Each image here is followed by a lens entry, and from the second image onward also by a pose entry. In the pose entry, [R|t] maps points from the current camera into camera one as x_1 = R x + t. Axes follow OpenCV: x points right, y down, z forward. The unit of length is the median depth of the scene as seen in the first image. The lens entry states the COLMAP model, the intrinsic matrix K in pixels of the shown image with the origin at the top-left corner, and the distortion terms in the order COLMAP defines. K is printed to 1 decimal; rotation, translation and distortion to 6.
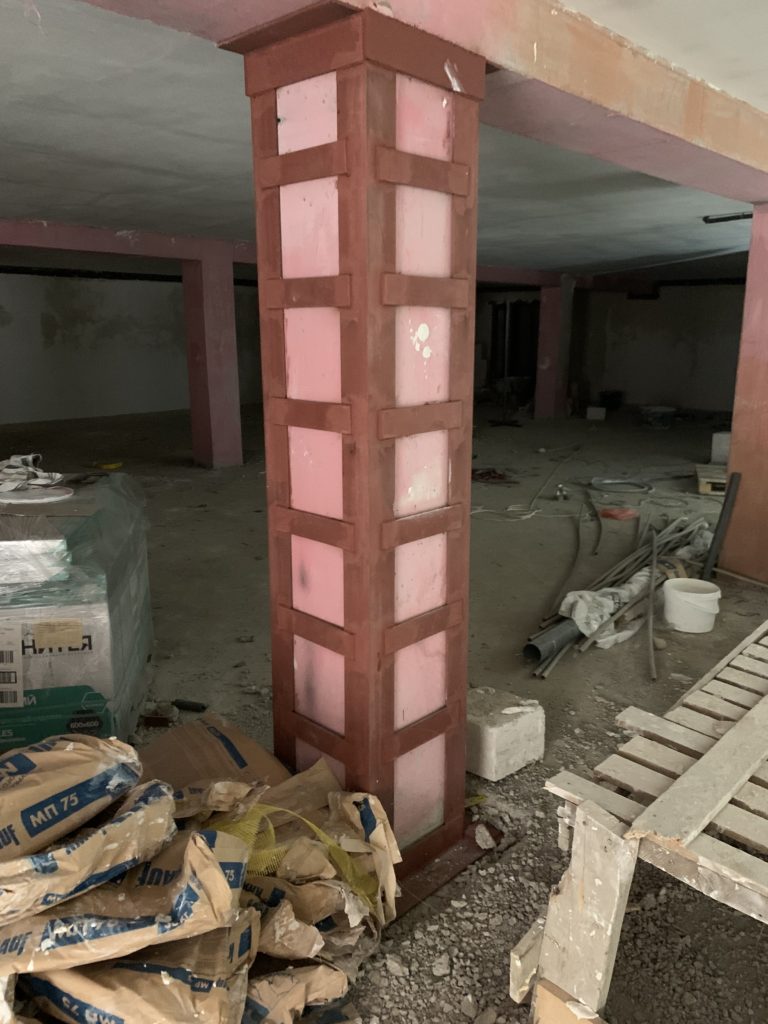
lens RADIAL K [[777.8, 0, 388.0], [0, 777.8, 509.8], [0, 0, 1]] dist [0.010917, -0.005005]
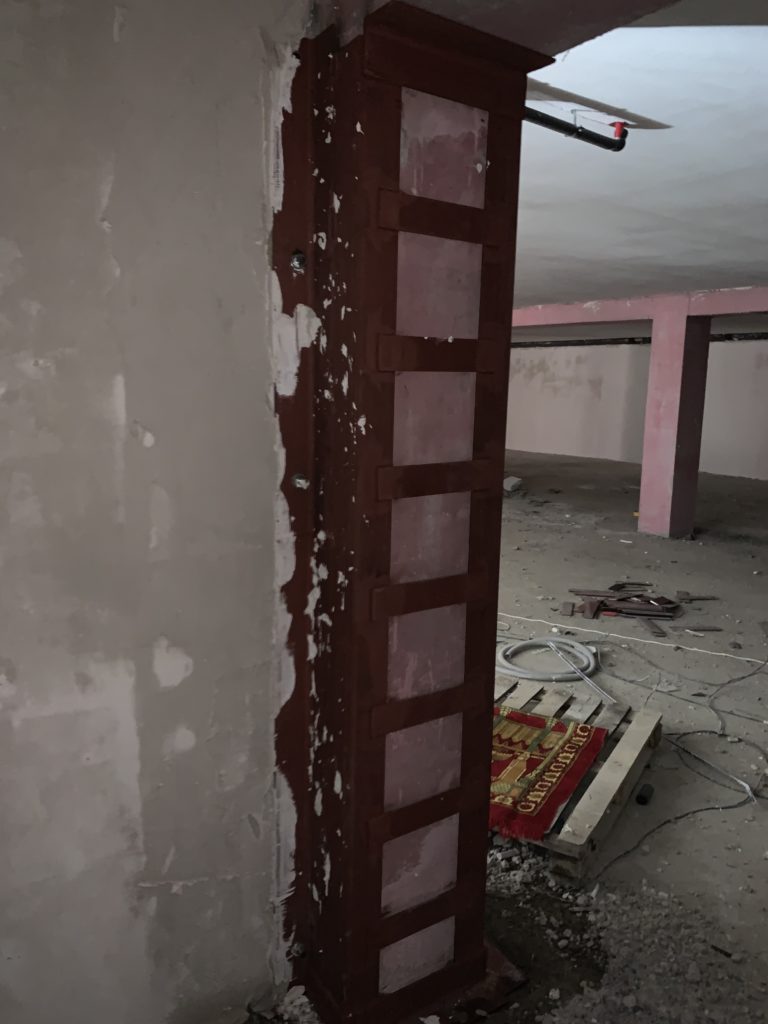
lens RADIAL K [[777.8, 0, 382.4], [0, 777.8, 510.6], [0, 0, 1]] dist [0.010917, -0.005005]
pose [[-0.187359, 0.155615, -0.969887, 0.808674], [-0.234251, 0.951807, 0.197966, -0.205797], [0.953951, 0.264287, -0.141877, 0.879635]]
